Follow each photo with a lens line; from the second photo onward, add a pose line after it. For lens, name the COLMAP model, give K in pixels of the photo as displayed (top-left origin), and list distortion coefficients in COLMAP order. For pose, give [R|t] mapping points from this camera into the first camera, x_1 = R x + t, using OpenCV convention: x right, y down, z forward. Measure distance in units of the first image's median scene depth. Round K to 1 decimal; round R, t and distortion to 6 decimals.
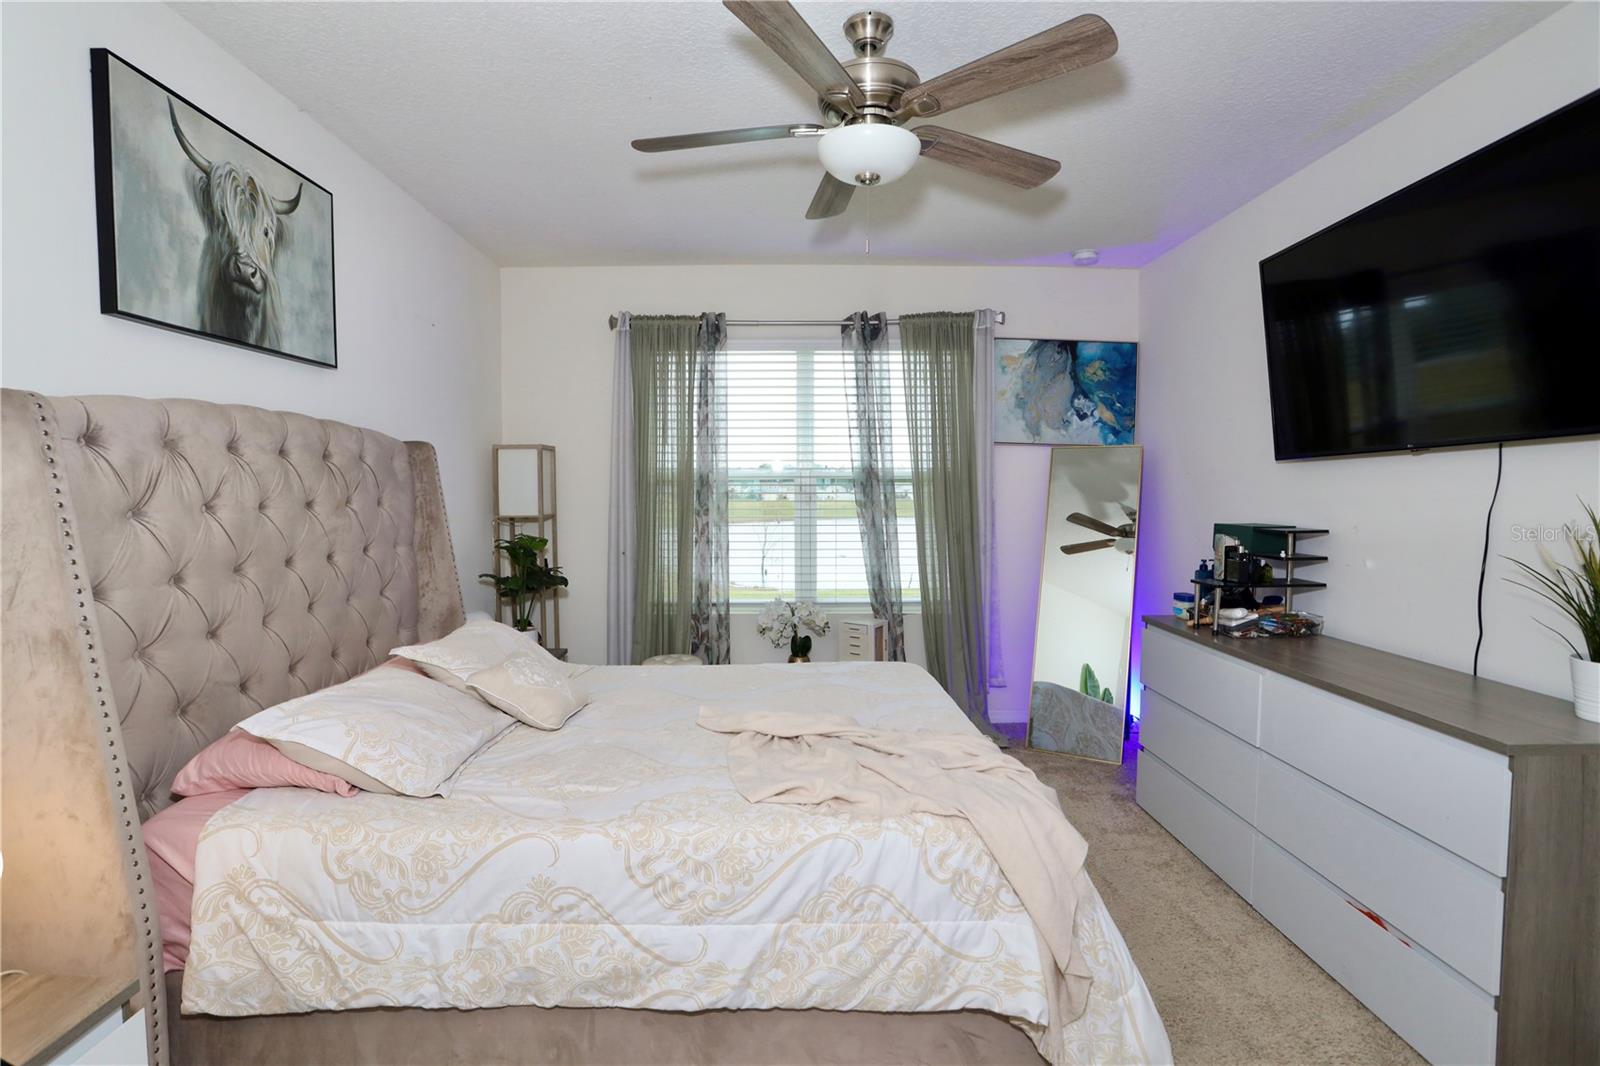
lens RADIAL K [[773.9, 0, 795.6], [0, 773.9, 524.8], [0, 0, 1]] dist [-0.038133, 0.015257]
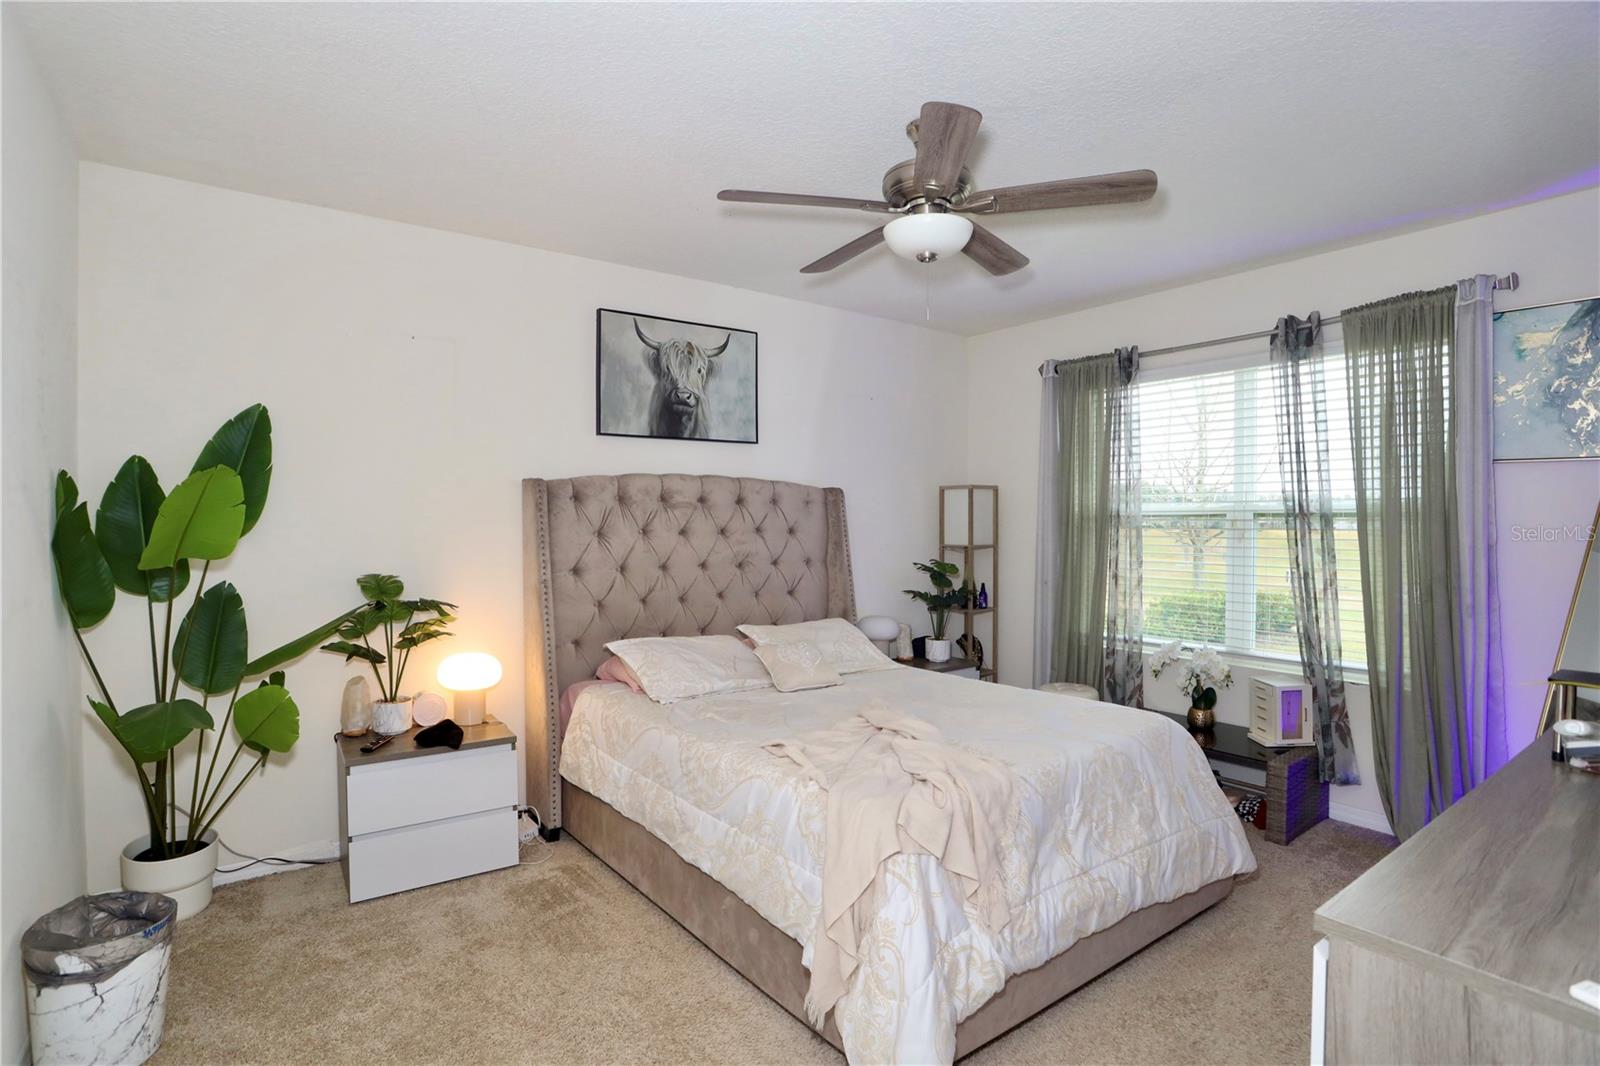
lens RADIAL K [[773.9, 0, 798.2], [0, 773.9, 532.6], [0, 0, 1]] dist [-0.038133, 0.015257]
pose [[0.603002, 0.015832, -0.797583, 0.771813], [-0.041933, 0.999050, -0.011872, -0.010502], [0.796637, 0.040604, 0.603093, 0.137286]]
